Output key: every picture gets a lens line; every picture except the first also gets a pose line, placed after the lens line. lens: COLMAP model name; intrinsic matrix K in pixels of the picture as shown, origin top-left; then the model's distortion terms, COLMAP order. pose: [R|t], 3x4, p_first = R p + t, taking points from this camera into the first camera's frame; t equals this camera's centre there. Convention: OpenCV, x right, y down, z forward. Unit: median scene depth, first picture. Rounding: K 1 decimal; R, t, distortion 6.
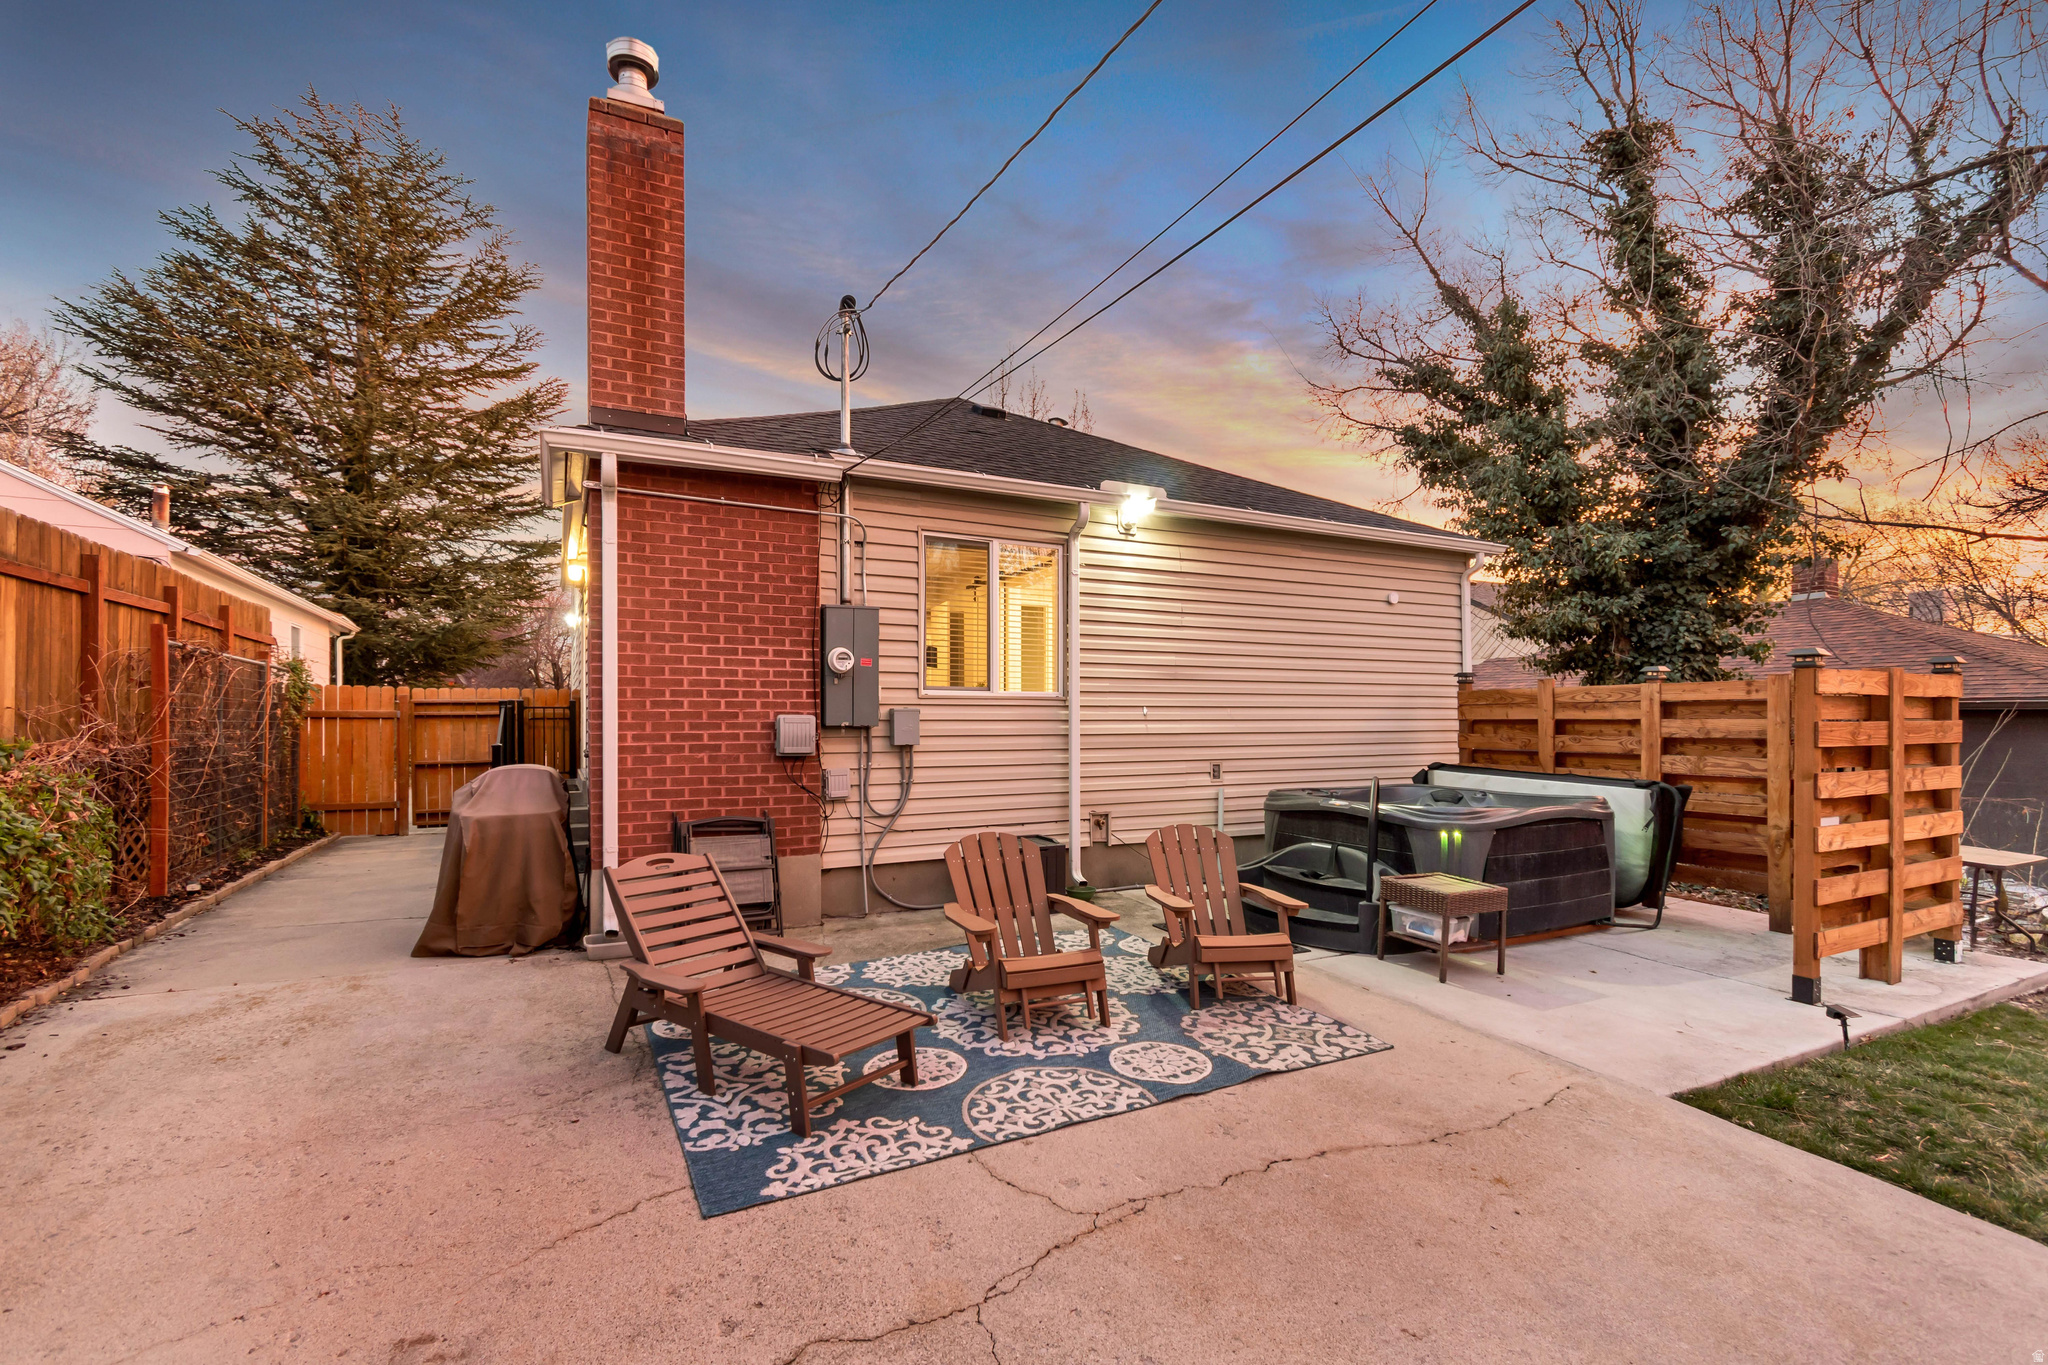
lens RADIAL K [[938.8, 0, 1022.6], [0, 938.8, 717.0], [0, 0, 1]] dist [0.002586, -0.000240]
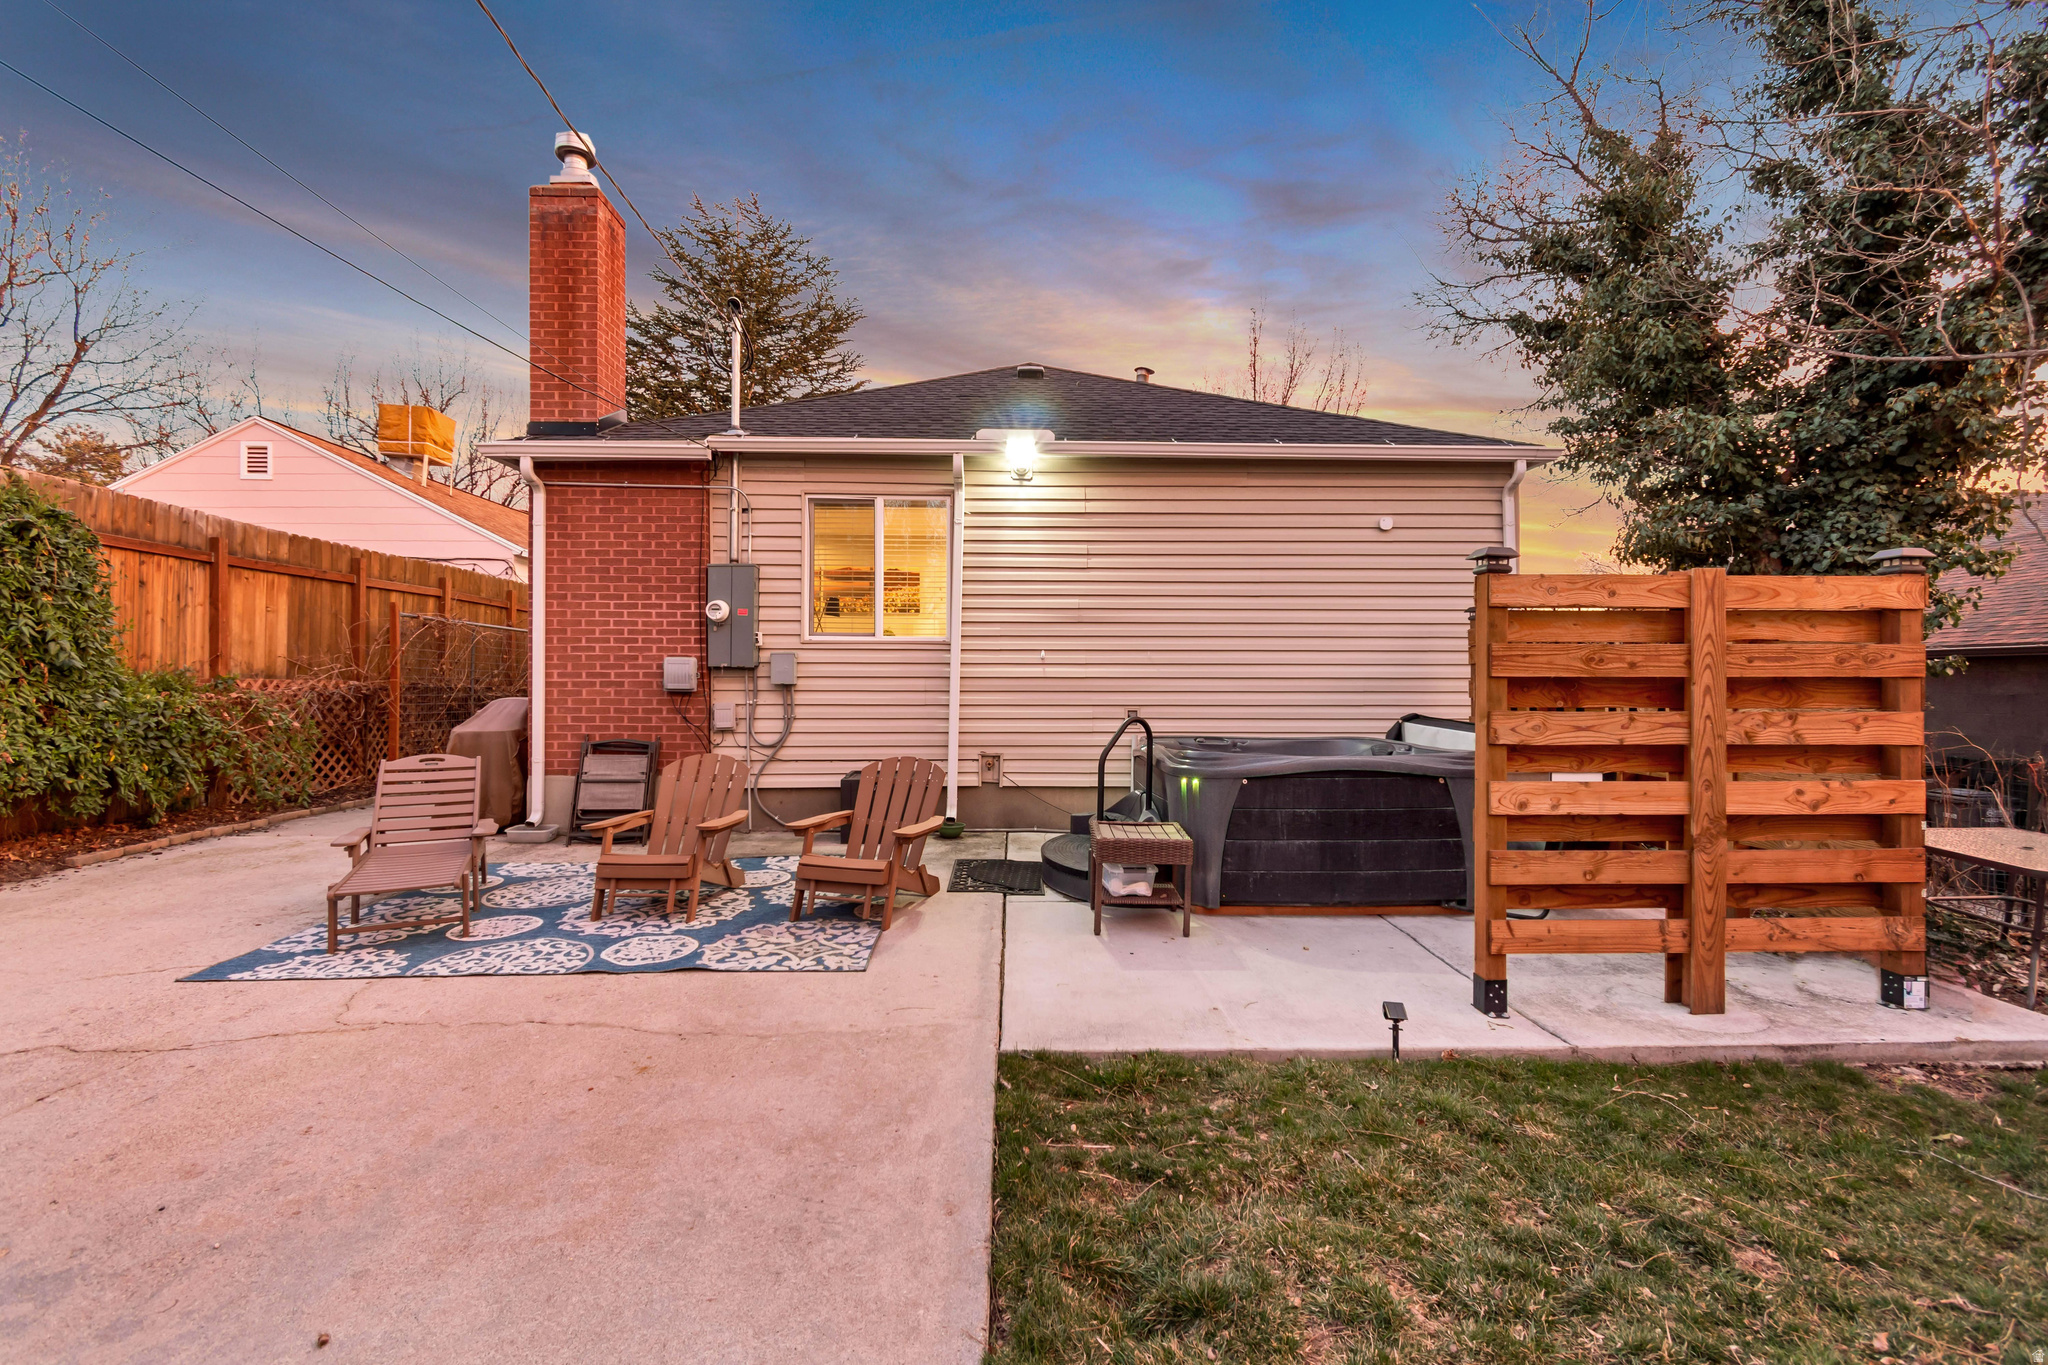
lens RADIAL K [[928.7, 0, 1024.0], [0, 928.7, 682.5], [0, 0, 1]] dist [0.003008, -0.000569]
pose [[0.898786, 0.000787, -0.438387, 0.688235], [-0.002474, 0.999992, -0.003277, 0.033468], [0.438381, 0.004030, 0.898780, 0.129808]]
